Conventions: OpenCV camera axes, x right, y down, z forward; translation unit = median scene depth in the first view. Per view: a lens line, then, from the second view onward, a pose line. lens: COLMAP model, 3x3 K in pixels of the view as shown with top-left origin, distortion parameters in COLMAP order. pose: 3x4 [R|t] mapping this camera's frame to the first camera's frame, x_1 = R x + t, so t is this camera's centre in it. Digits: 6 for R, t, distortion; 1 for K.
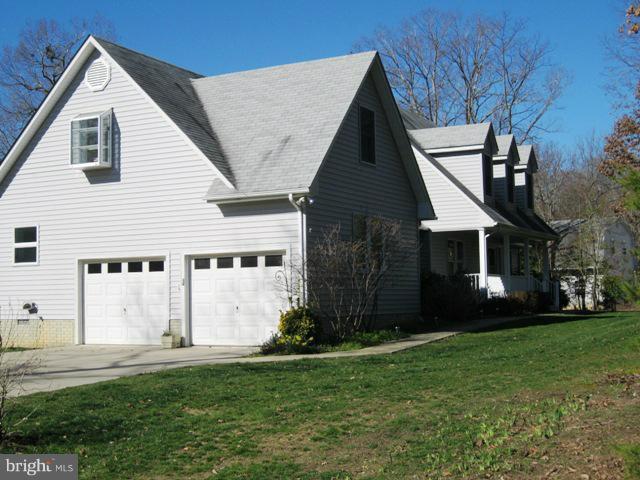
lens RADIAL K [[960.4, 0, 320.0], [0, 960.4, 240.0], [0, 0, 1]] dist [-0.148477, 0.031648]
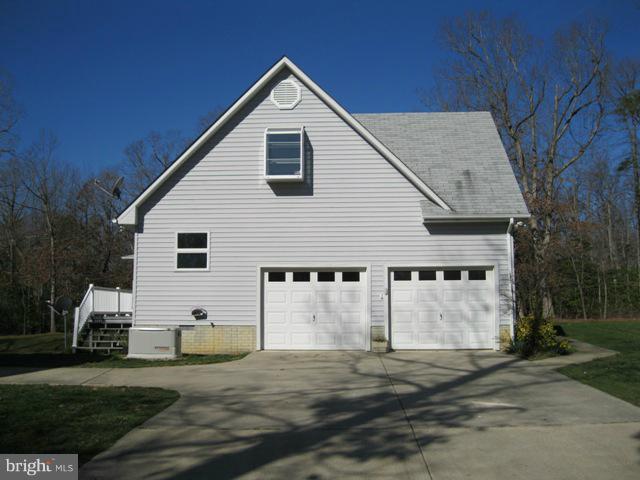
lens RADIAL K [[655.8, 0, 320.0], [0, 655.8, 240.0], [0, 0, 1]] dist [-0.095685, -0.004926]
pose [[0.911404, 0.060631, 0.407022, -0.489617], [-0.040985, 0.997543, -0.056824, 0.028789], [-0.409467, 0.035108, 0.911649, 0.326583]]
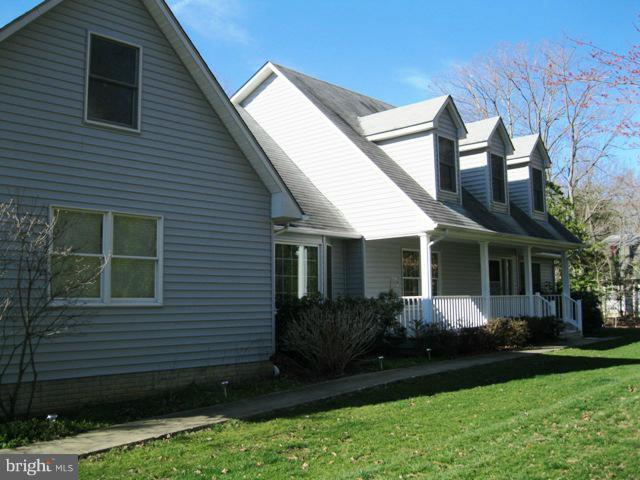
lens RADIAL K [[655.8, 0, 320.0], [0, 655.8, 240.0], [0, 0, 1]] dist [-0.095685, -0.004926]
pose [[0.964747, -0.027682, -0.261718, 0.287323], [0.020004, 0.999289, -0.031959, 0.009201], [0.262416, 0.025597, 0.964615, 0.643210]]
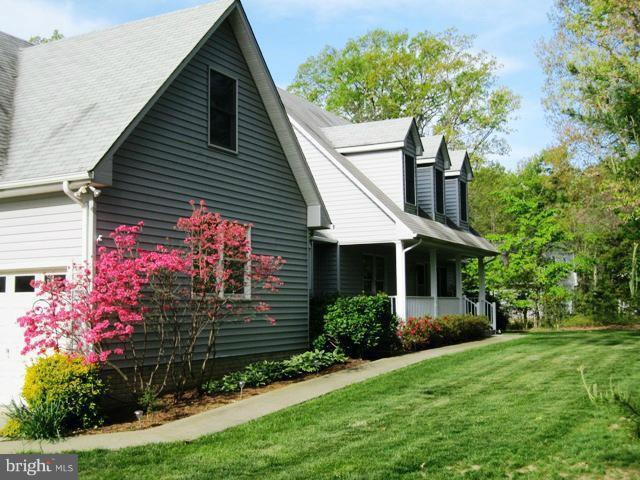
lens RADIAL K [[800.6, 0, 320.0], [0, 800.6, 240.0], [0, 0, 1]] dist [-0.081741, 0.004635]
pose [[0.999861, 0.002751, 0.016418, 0.115456], [-0.002416, 0.999788, -0.020442, 0.001762], [-0.016471, 0.020400, 0.999656, 0.400435]]
